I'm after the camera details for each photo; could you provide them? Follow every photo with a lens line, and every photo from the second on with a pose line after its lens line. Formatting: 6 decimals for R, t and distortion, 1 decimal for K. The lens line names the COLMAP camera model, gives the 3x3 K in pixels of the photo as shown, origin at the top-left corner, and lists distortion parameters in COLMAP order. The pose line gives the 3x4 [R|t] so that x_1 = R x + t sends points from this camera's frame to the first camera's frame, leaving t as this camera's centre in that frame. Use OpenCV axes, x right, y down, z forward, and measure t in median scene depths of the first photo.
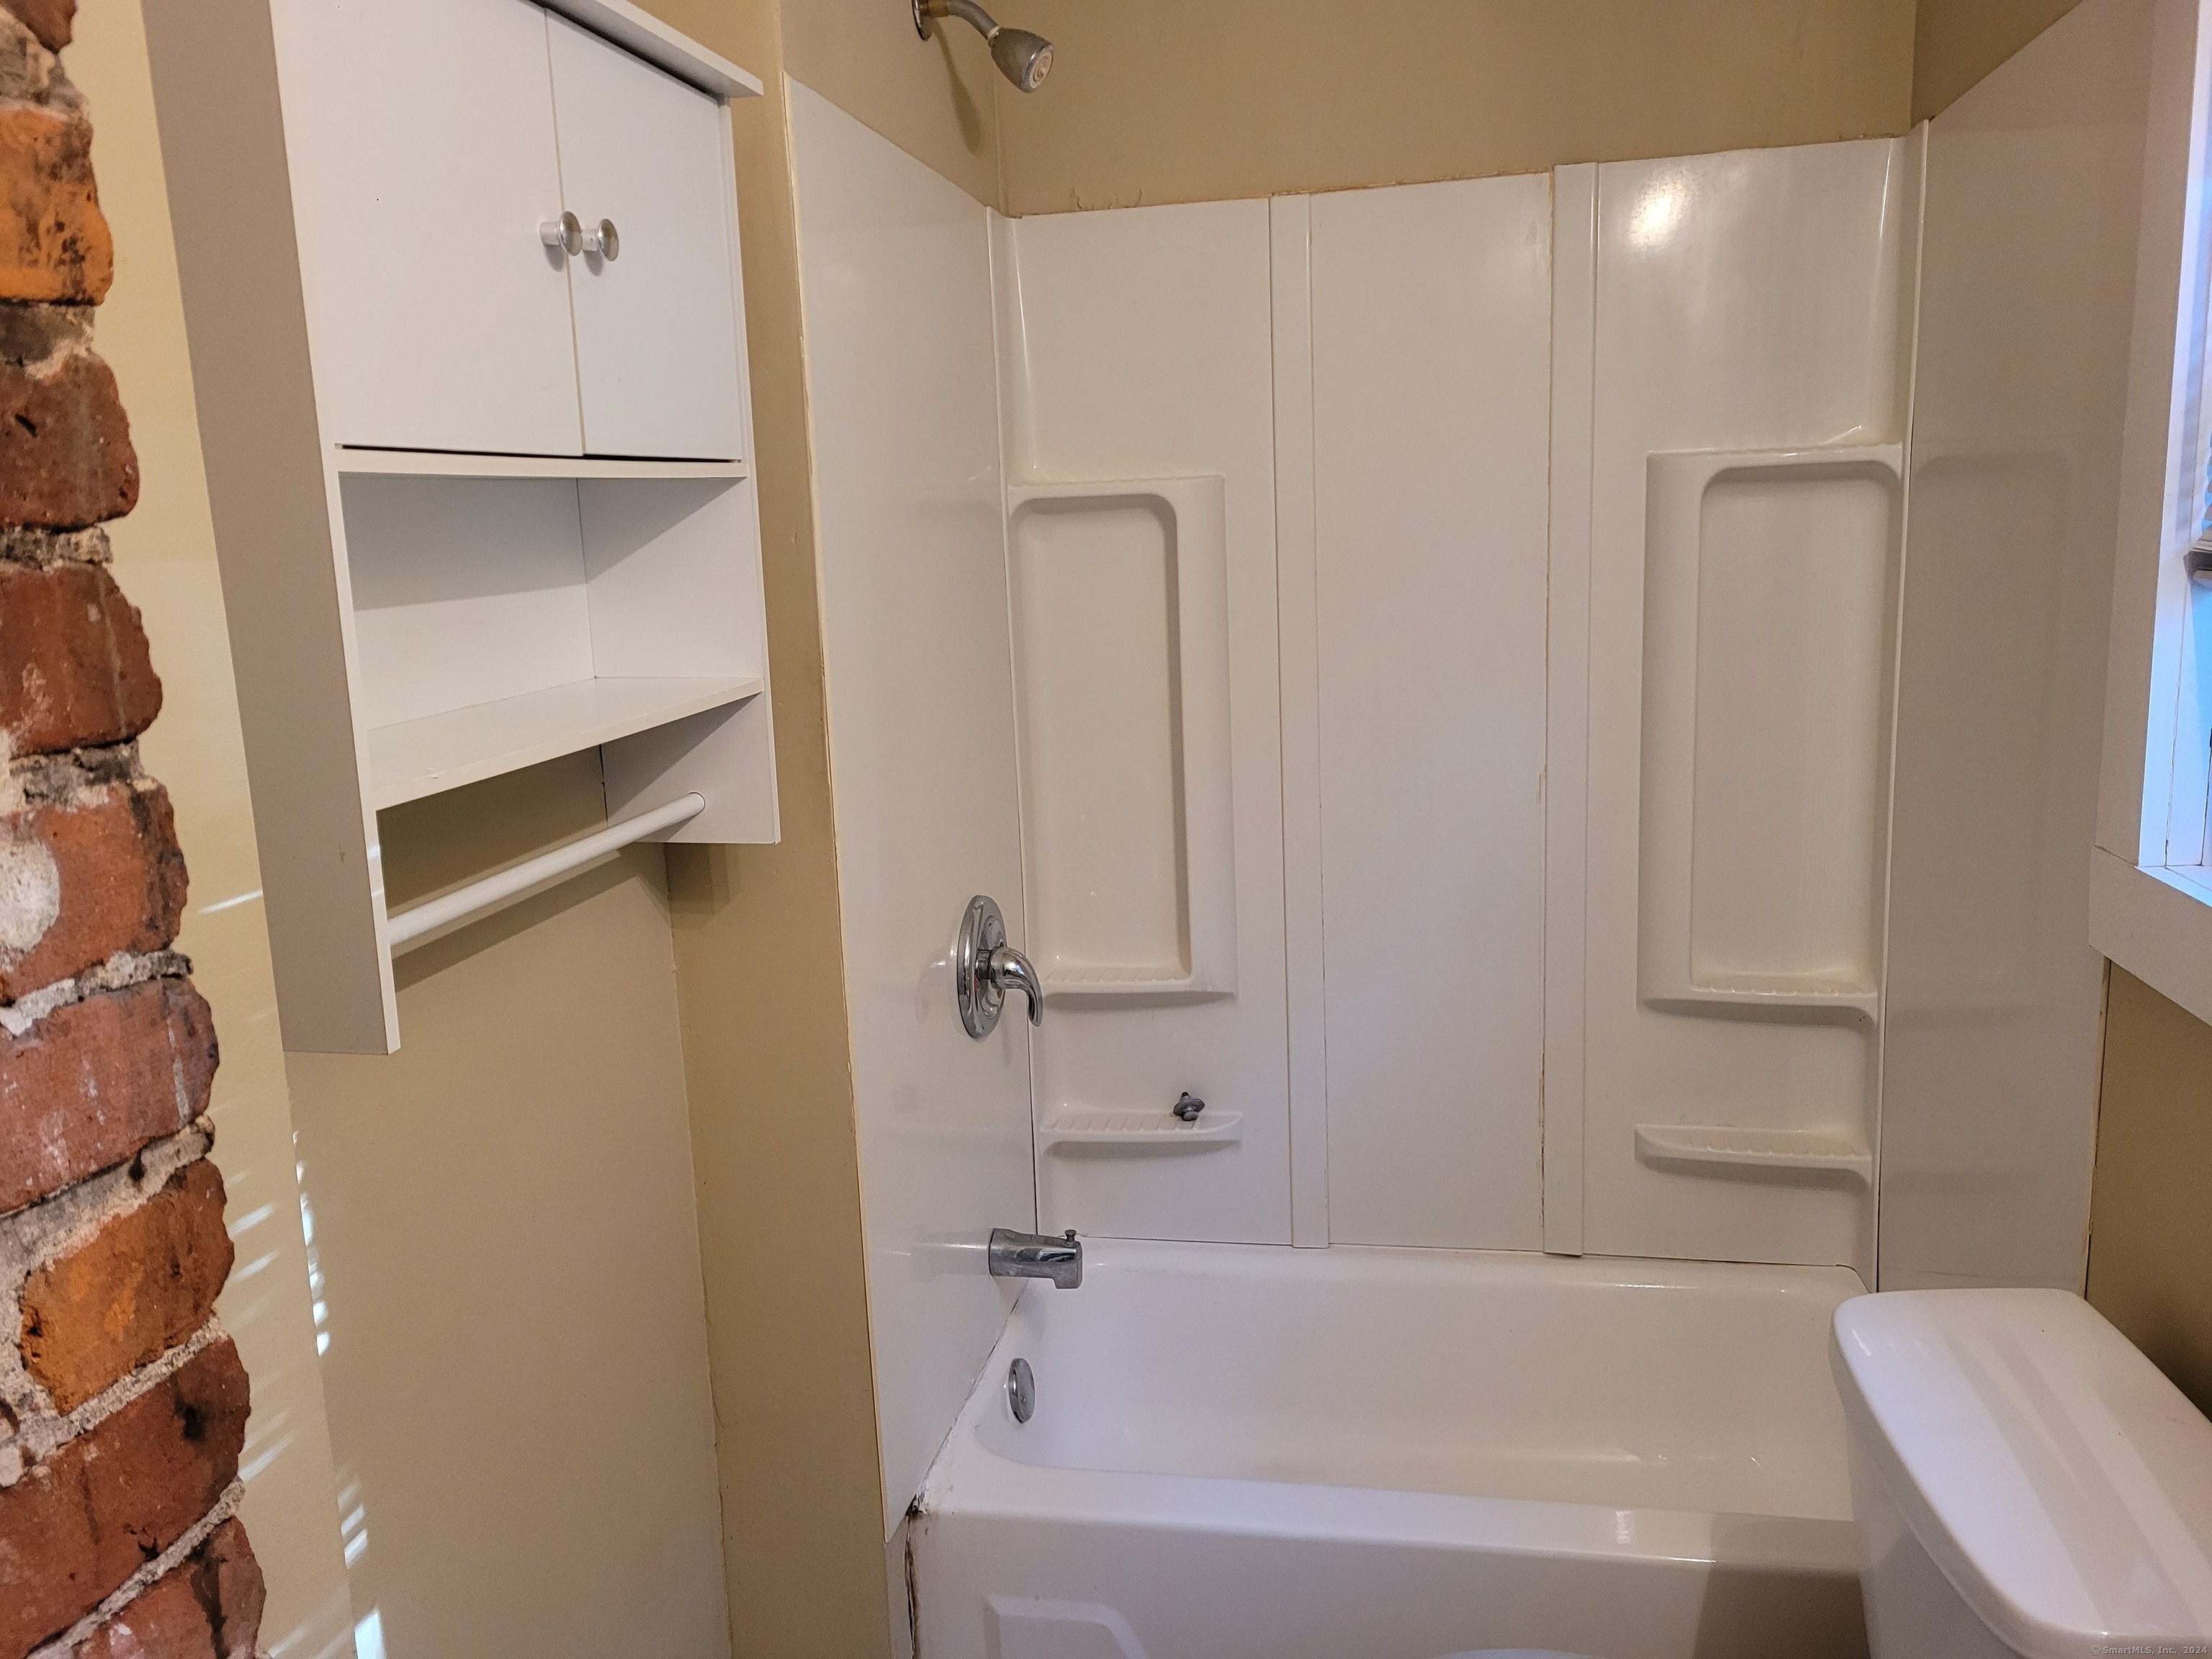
lens RADIAL K [[1644.8, 0, 1110.5], [0, 1644.8, 814.4], [0, 0, 1]] dist [0.064826, -0.050552]
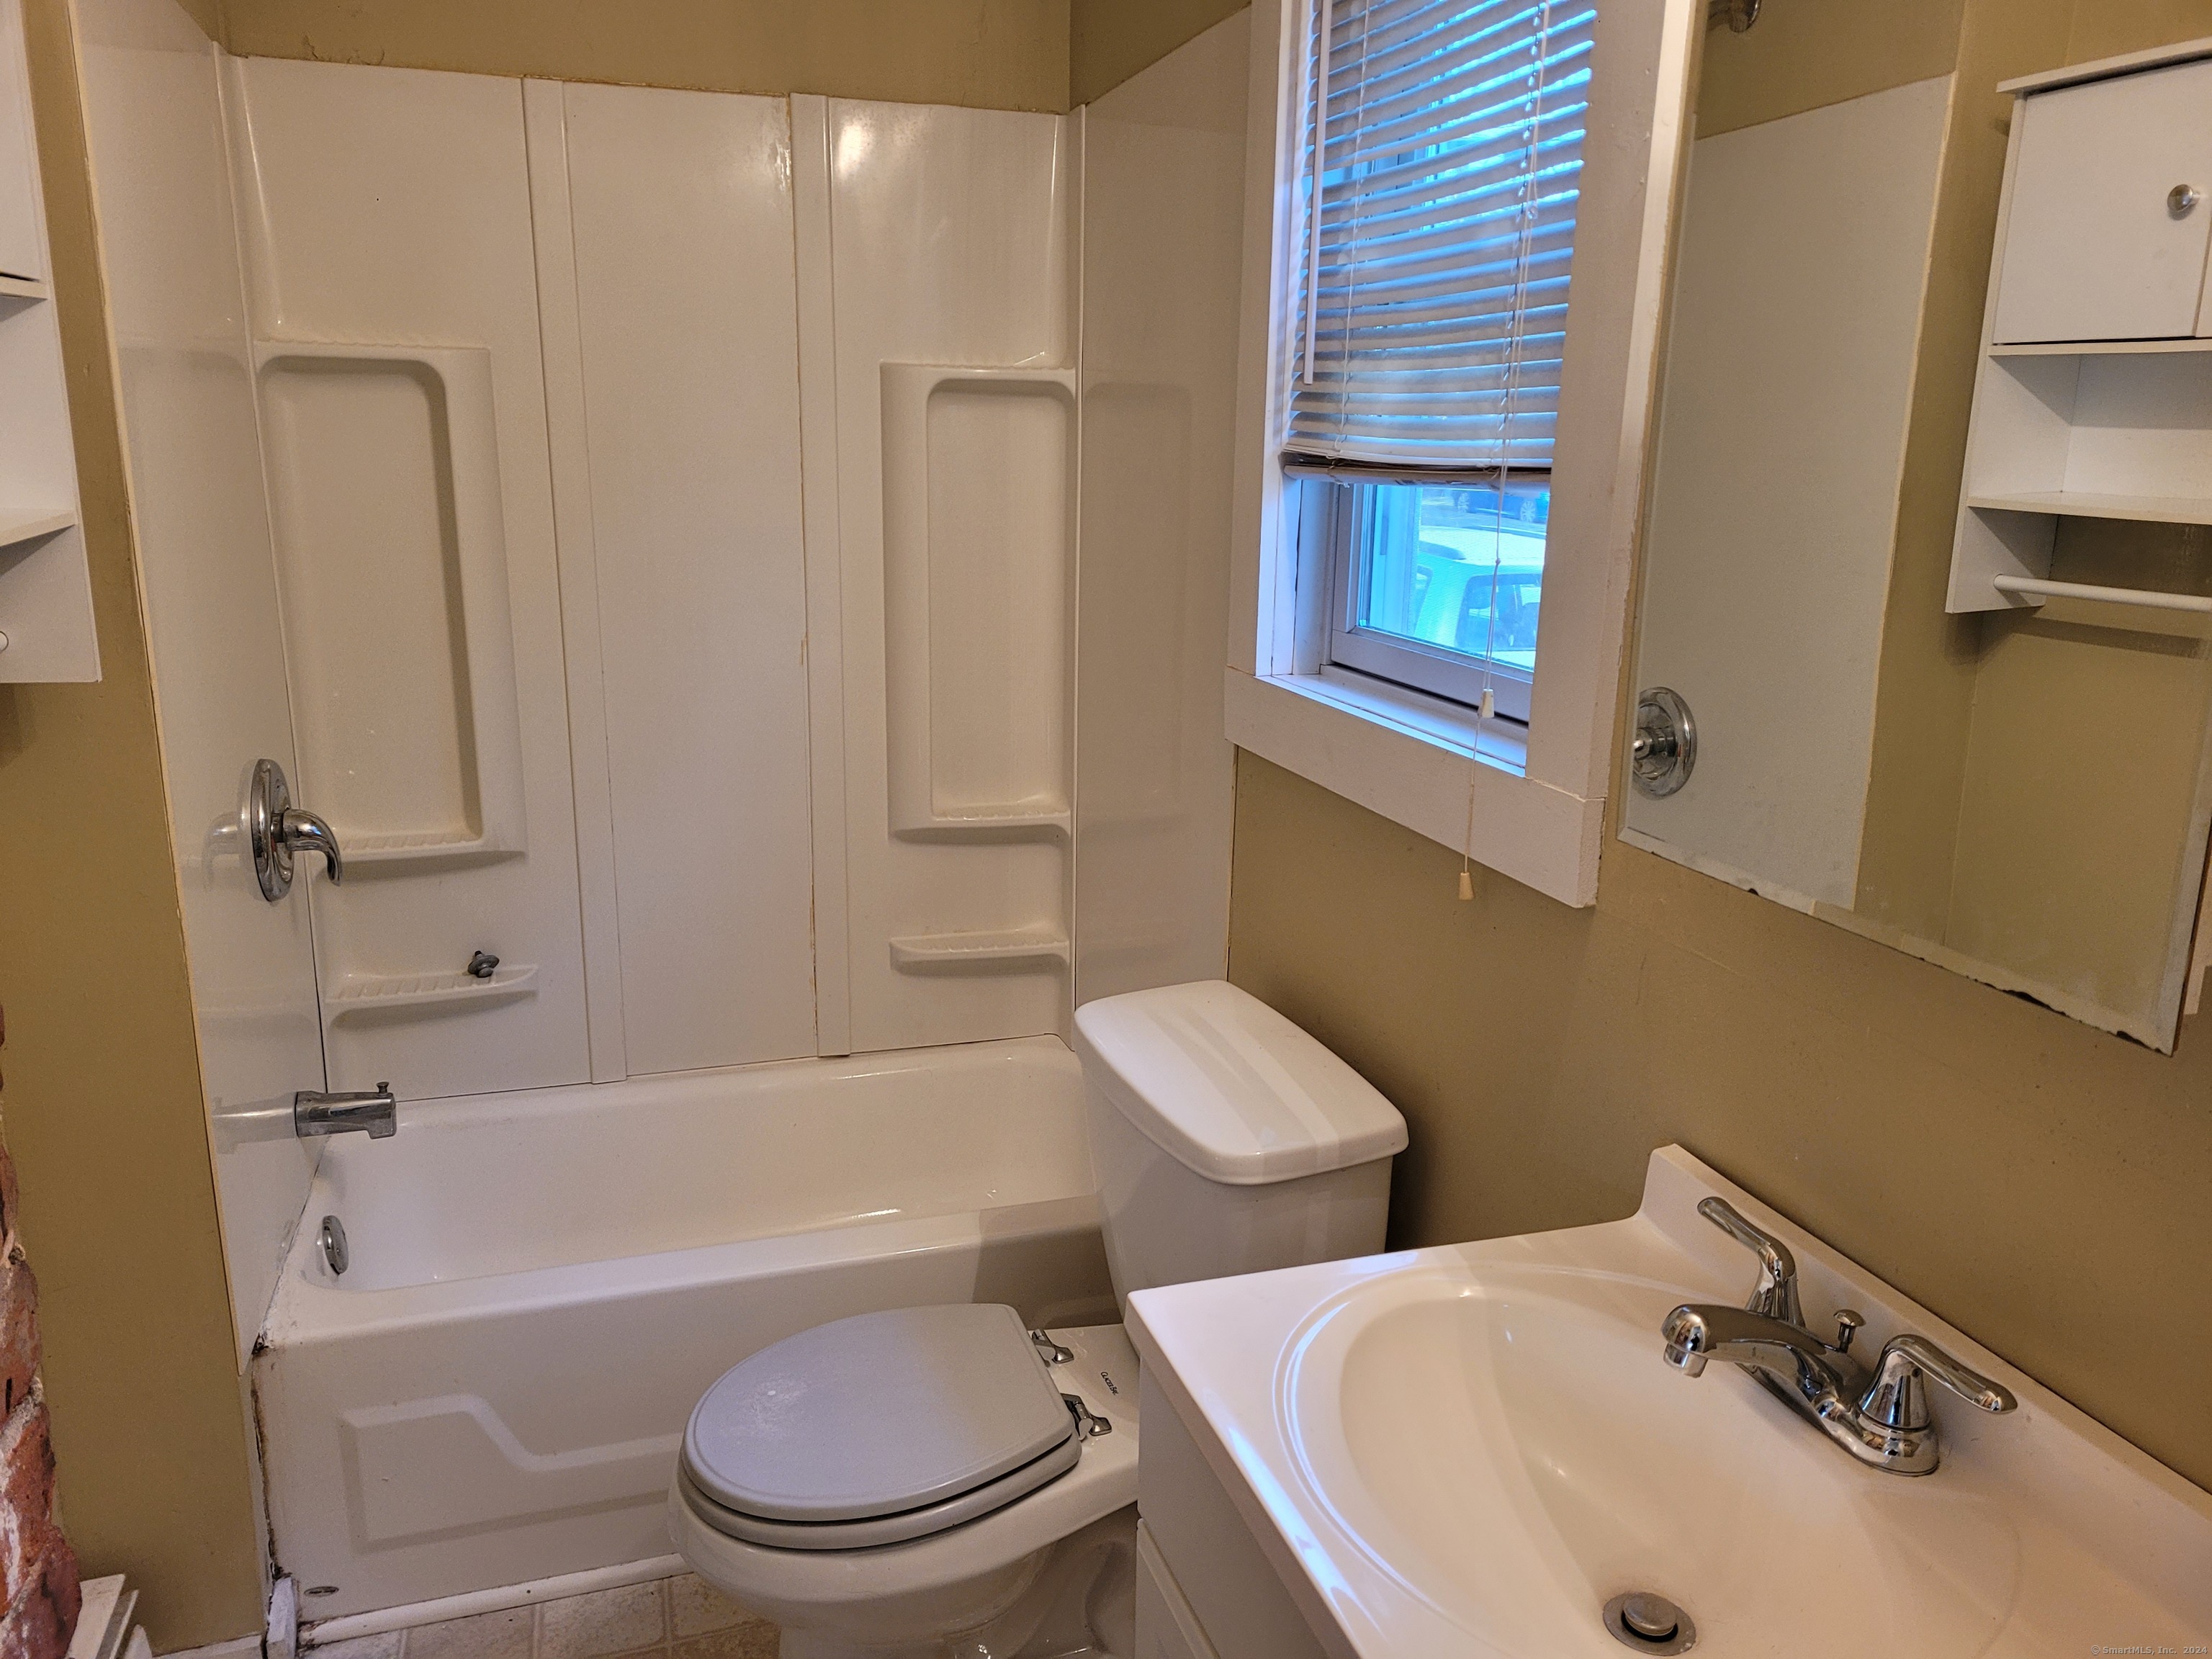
lens RADIAL K [[1644.8, 0, 1093.1], [0, 1644.8, 827.0], [0, 0, 1]] dist [0.064826, -0.050552]
pose [[0.885360, -0.055343, 0.461600, -0.099310], [0.030058, 0.997626, 0.061955, 0.041556], [-0.463933, -0.040978, 0.884922, -0.111195]]
